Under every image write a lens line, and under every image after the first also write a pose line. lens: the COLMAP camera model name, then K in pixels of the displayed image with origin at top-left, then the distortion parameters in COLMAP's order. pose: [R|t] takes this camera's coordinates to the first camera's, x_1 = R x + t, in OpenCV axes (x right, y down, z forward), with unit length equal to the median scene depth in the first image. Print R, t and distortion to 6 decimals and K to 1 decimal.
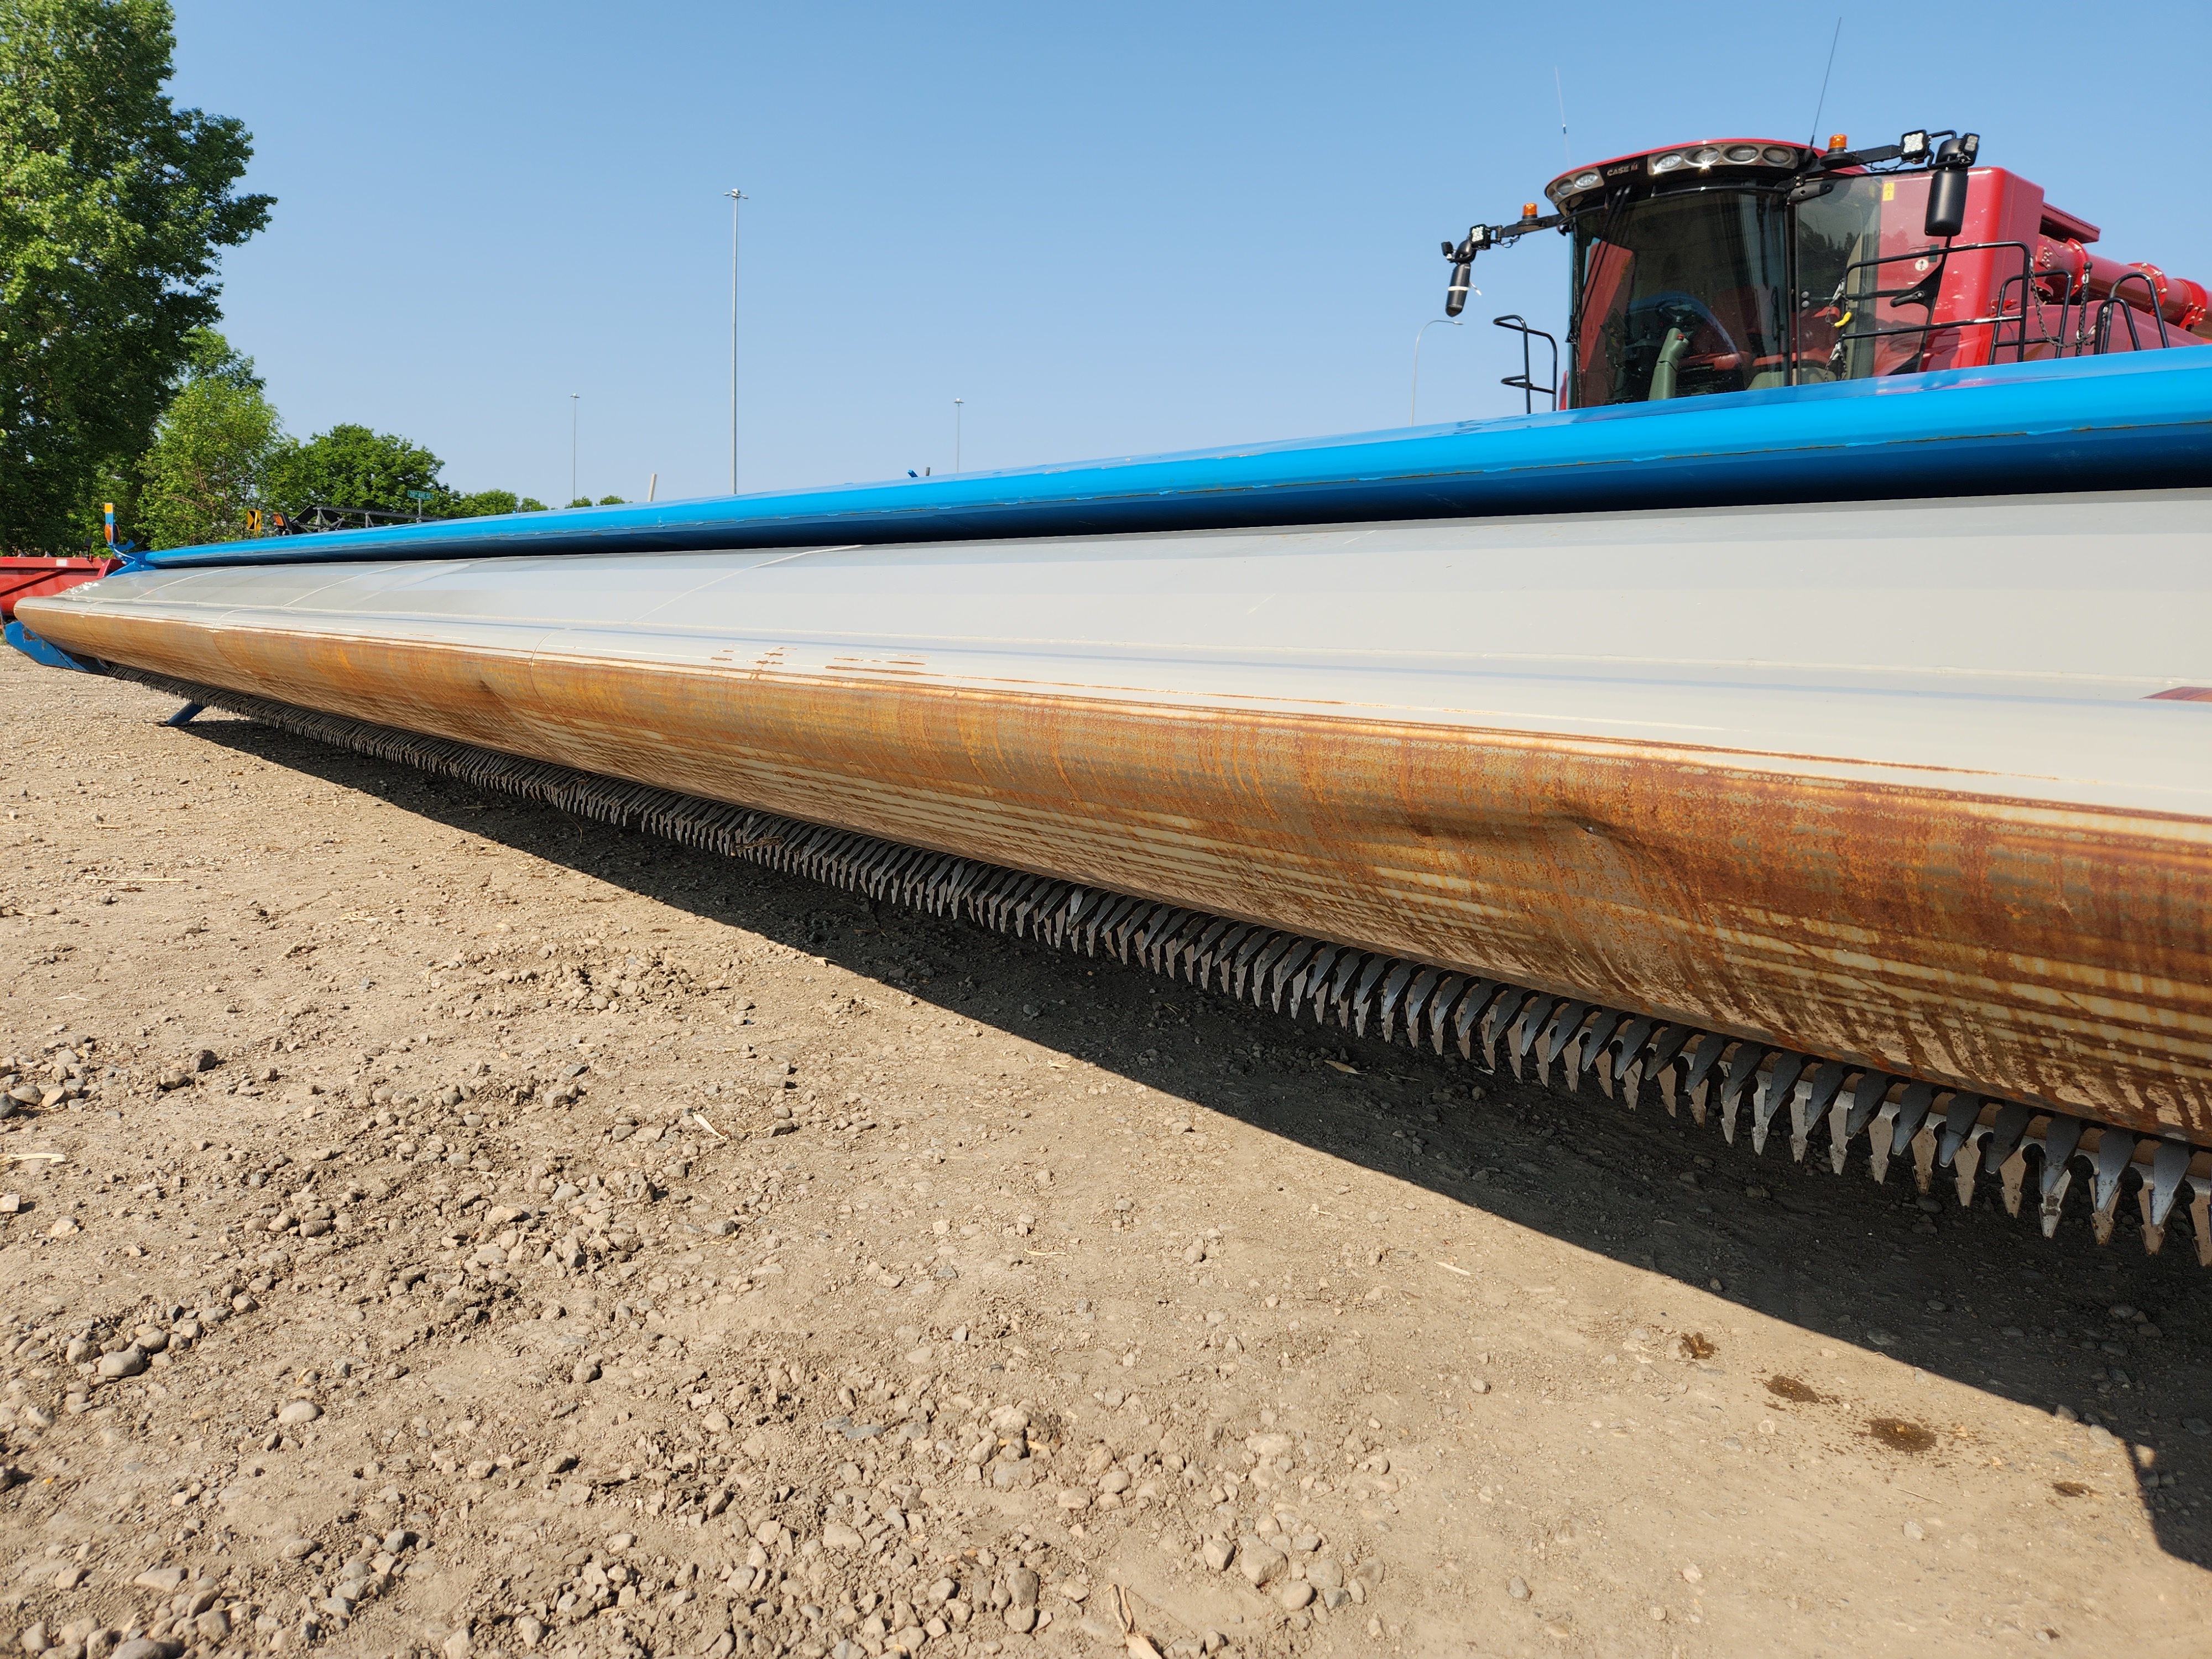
lens RADIAL K [[1471.6, 0, 1118.5], [0, 1471.6, 795.5], [0, 0, 1]] dist [0.078167, -0.073393]
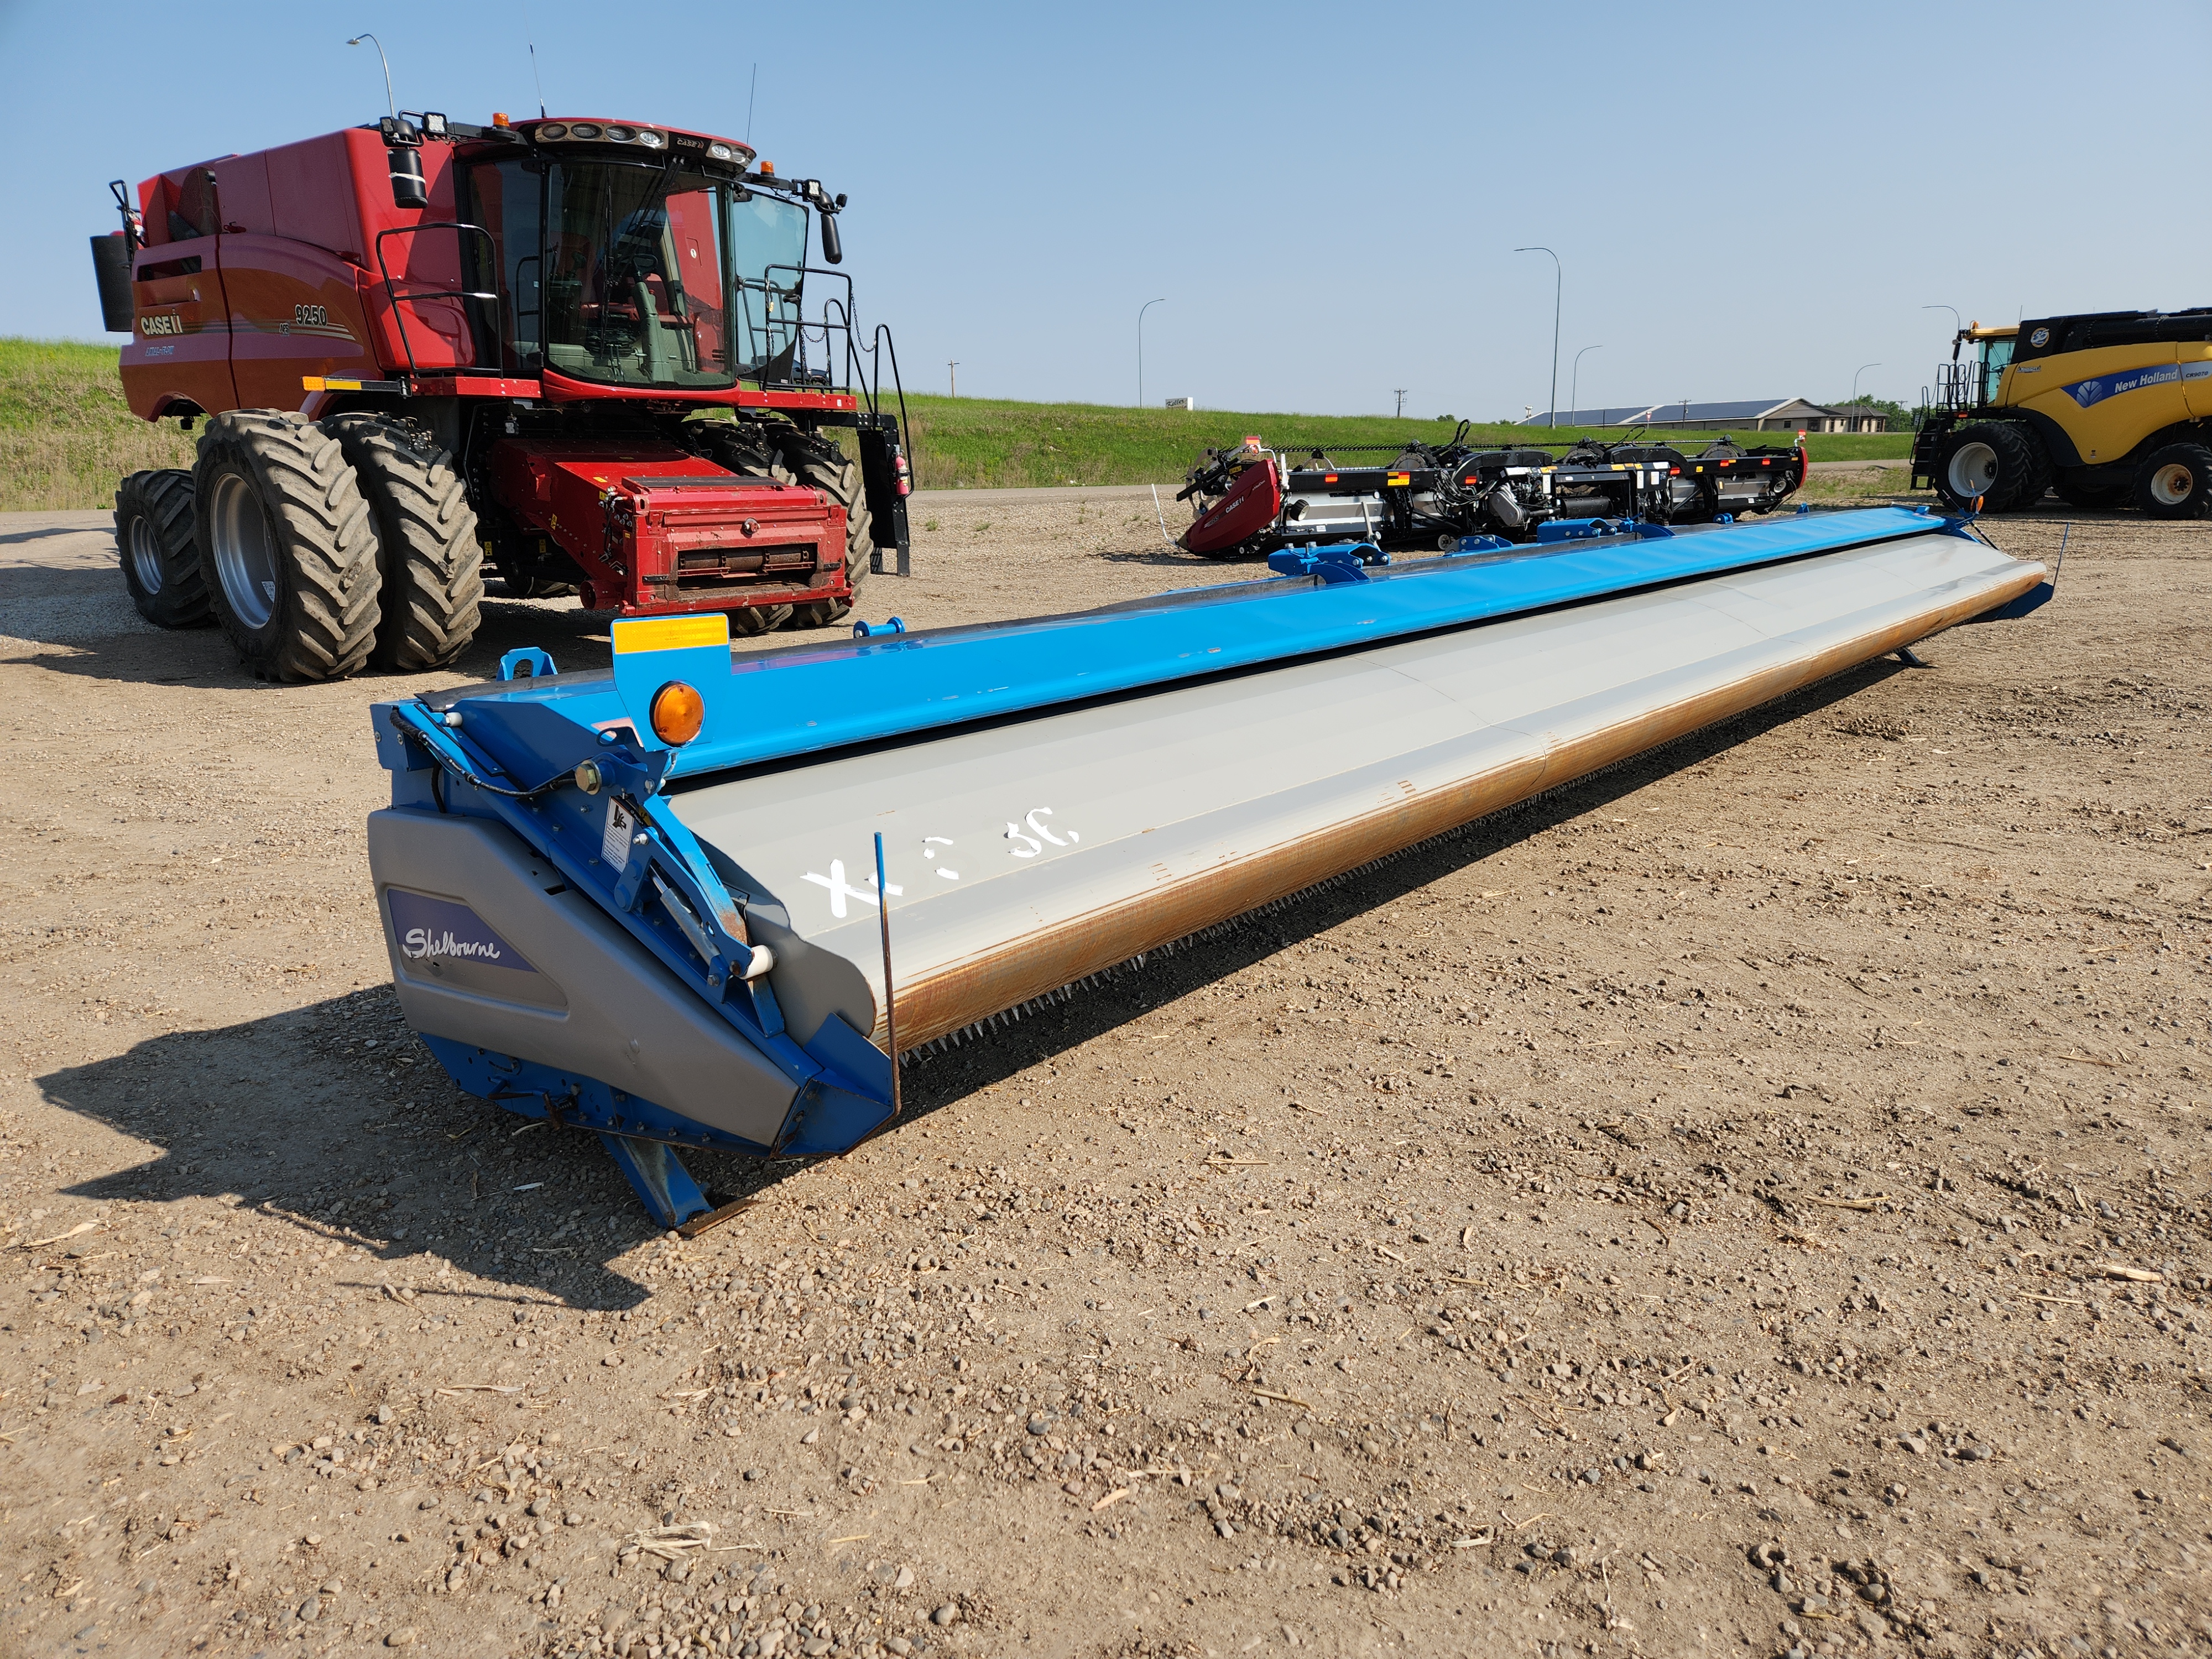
lens RADIAL K [[1471.6, 0, 1136.2], [0, 1471.6, 828.4], [0, 0, 1]] dist [0.078167, -0.073393]
pose [[-0.159635, -0.265426, 0.950824, -3.485974], [0.118578, 0.951046, 0.285396, -0.807688], [-0.980028, 0.158306, -0.120347, 3.396471]]
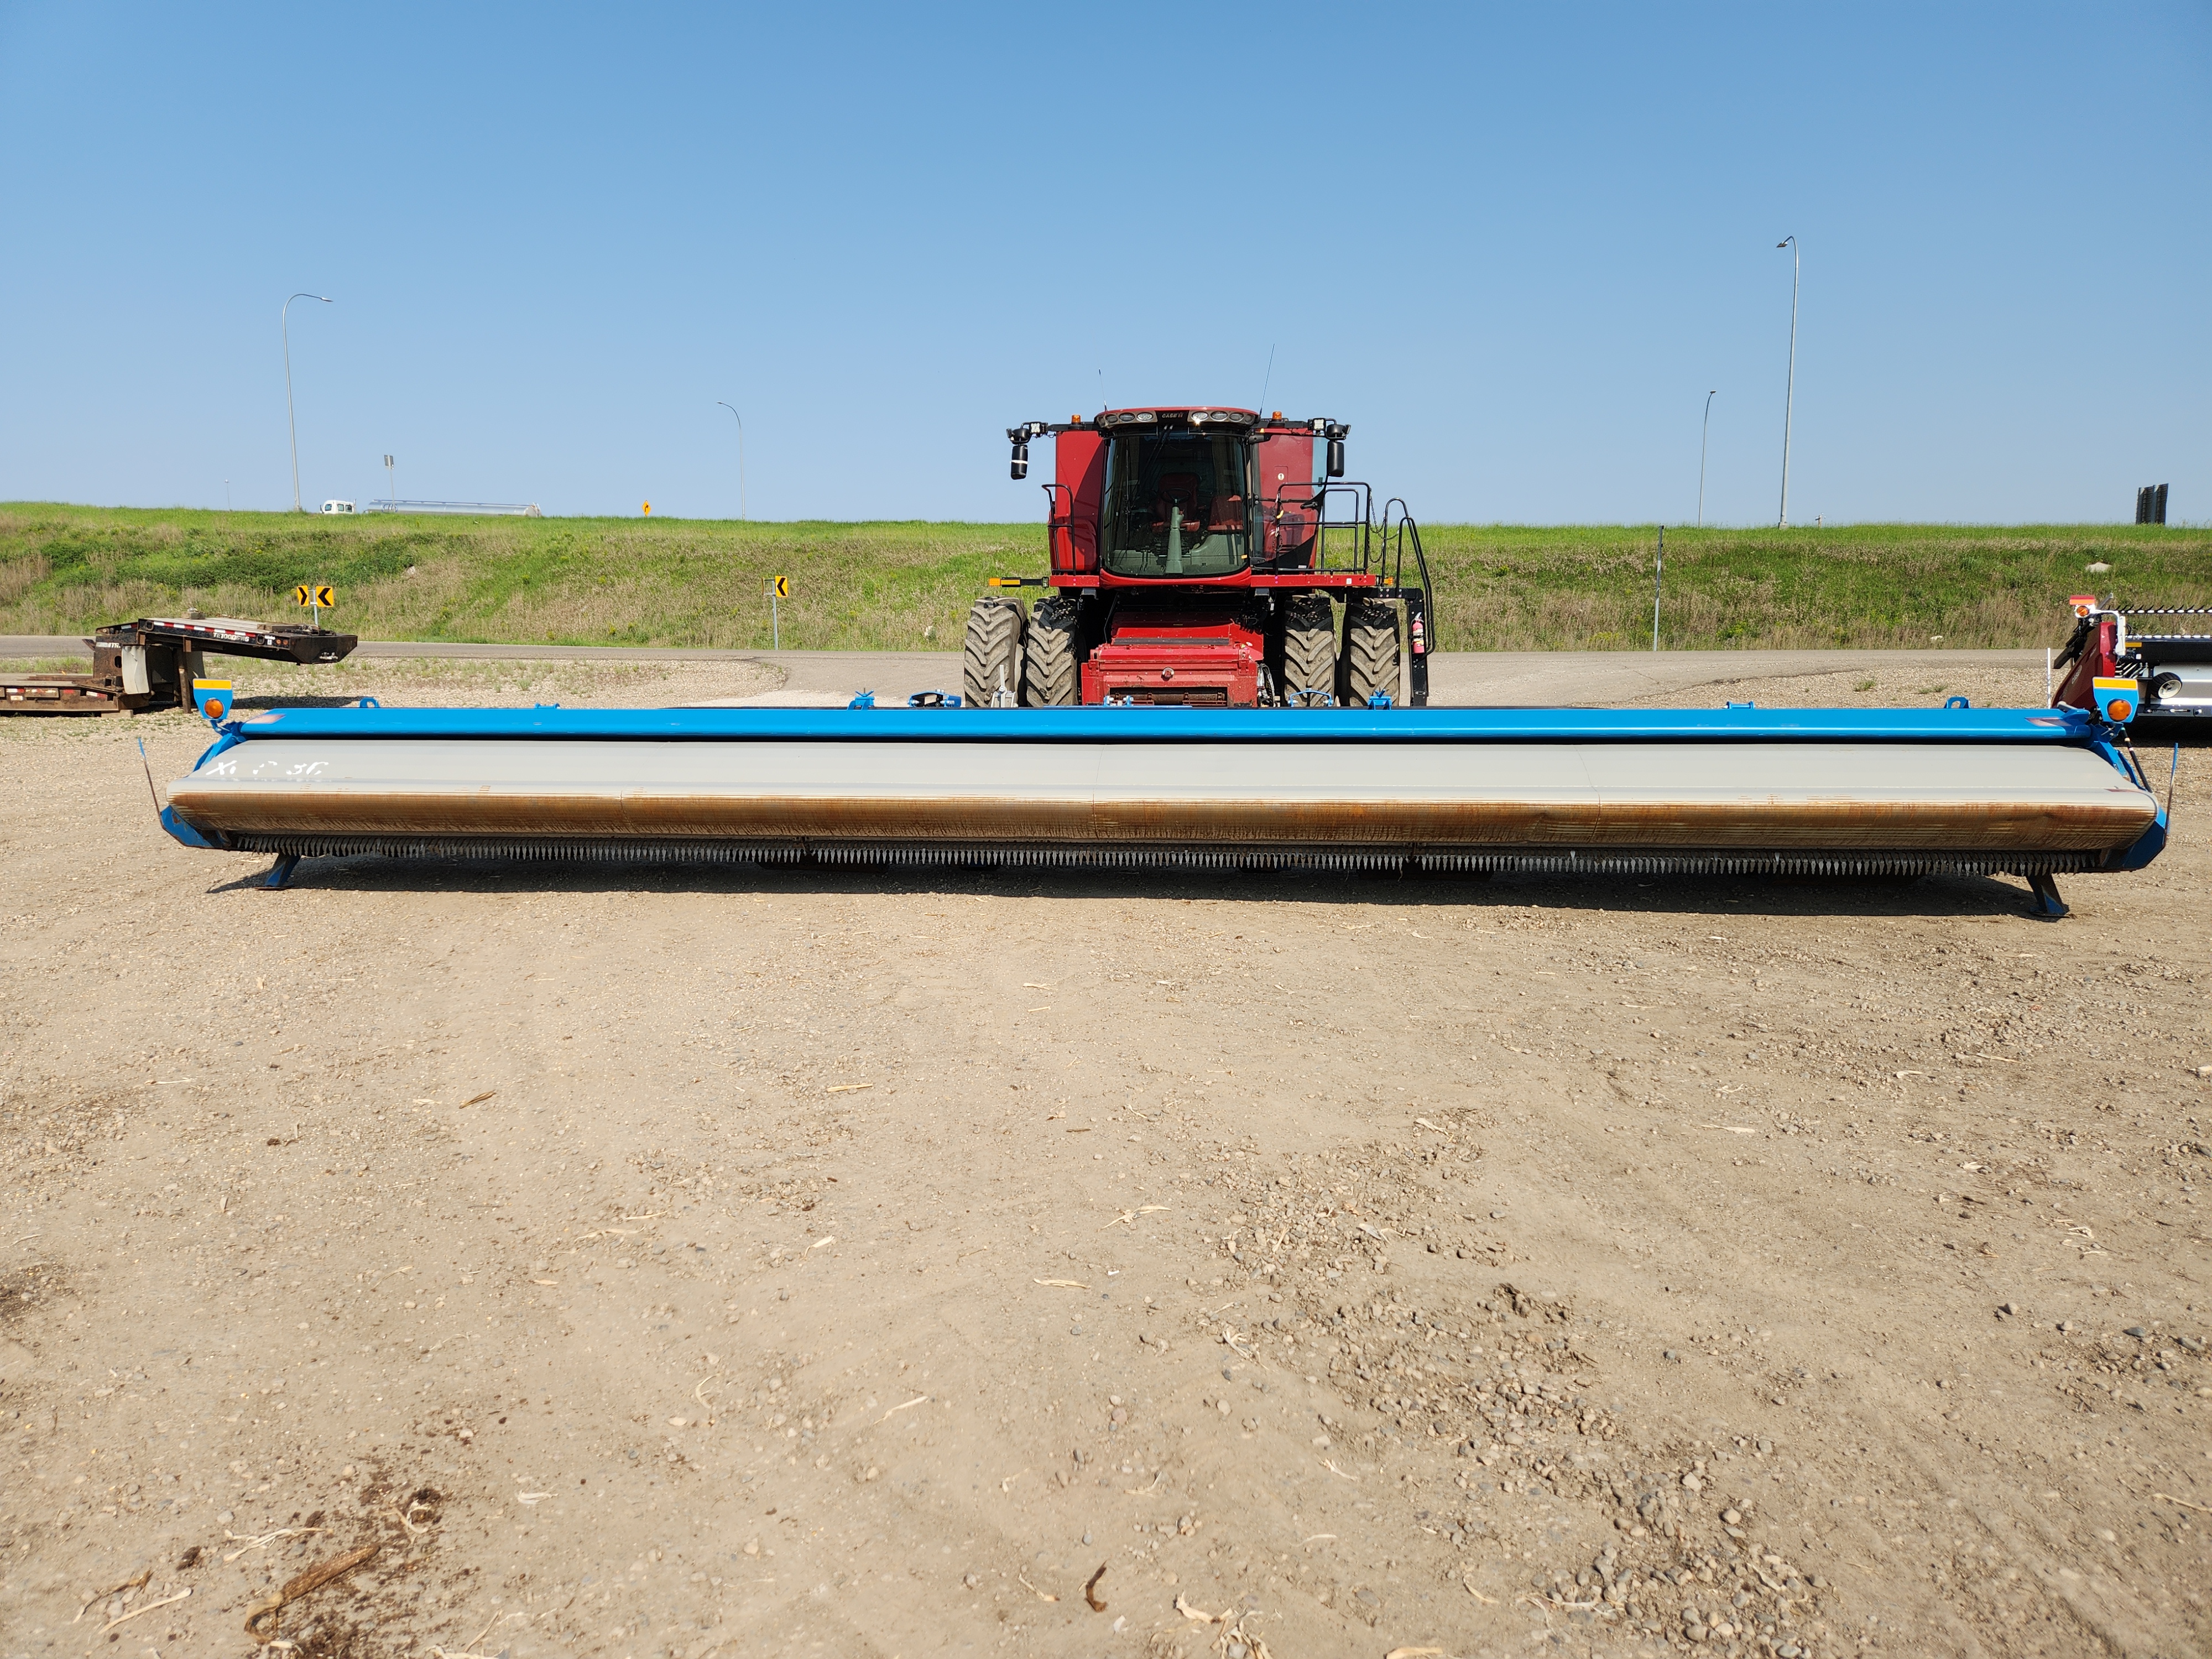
lens RADIAL K [[1471.6, 0, 1093.7], [0, 1471.6, 816.7], [0, 0, 1]] dist [0.078167, -0.073393]
pose [[0.732679, -0.121089, 0.669716, -3.285964], [0.102100, 0.992465, 0.067745, -0.389998], [-0.672873, 0.018743, 0.739521, -0.491803]]
